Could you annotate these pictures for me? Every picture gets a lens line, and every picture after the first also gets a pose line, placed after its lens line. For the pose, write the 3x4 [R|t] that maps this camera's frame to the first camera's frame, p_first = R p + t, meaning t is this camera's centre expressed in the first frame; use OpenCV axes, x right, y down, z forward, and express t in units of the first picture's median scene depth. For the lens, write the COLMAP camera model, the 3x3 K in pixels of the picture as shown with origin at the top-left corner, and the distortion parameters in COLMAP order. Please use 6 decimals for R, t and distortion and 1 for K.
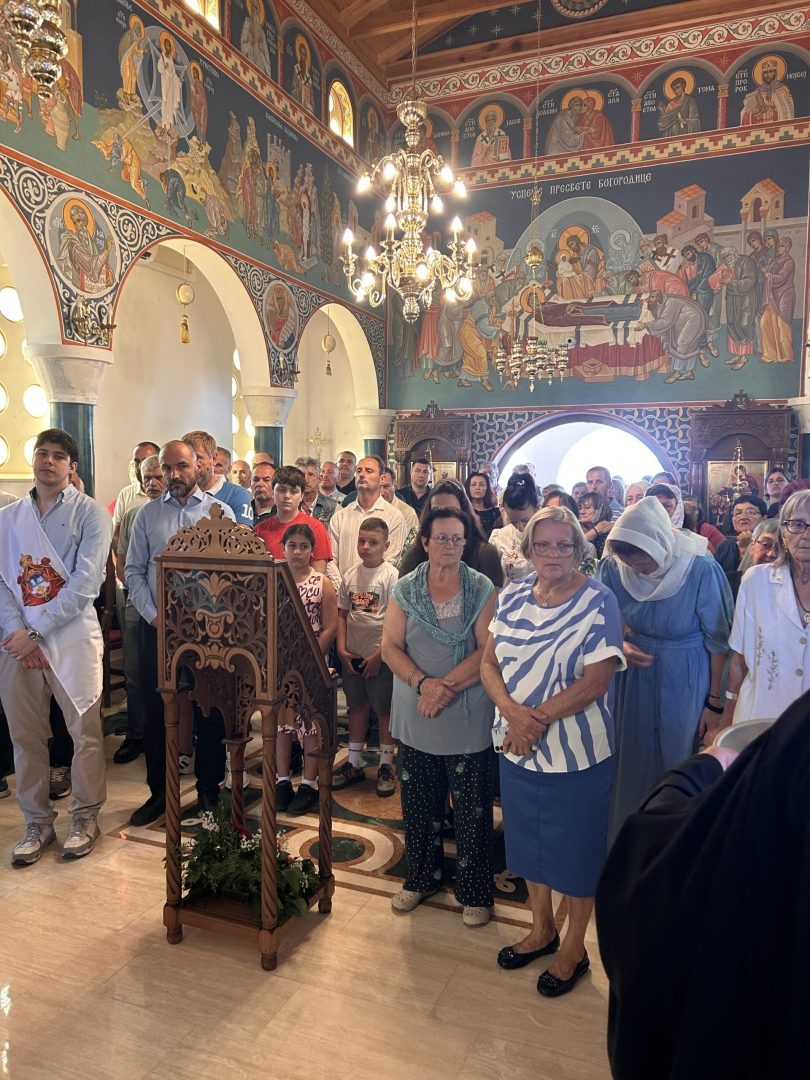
lens RADIAL K [[800.1, 0, 407.9], [0, 800.1, 534.8], [0, 0, 1]] dist [0.050584, -0.055072]
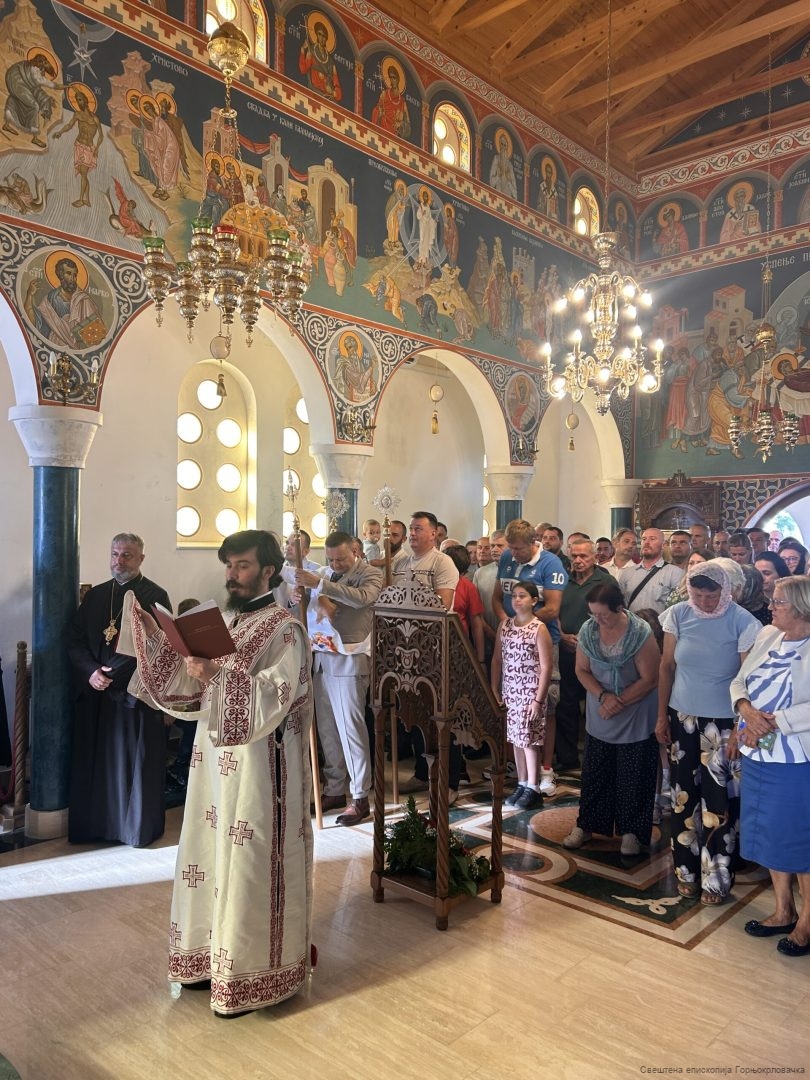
lens RADIAL K [[800.1, 0, 404.7], [0, 800.1, 546.0], [0, 0, 1]] dist [0.050584, -0.055072]
pose [[0.938960, 0.004147, -0.344001, 0.096995], [-0.027029, 0.997726, -0.061749, 0.002520], [0.342962, 0.067278, 0.936937, -0.123322]]
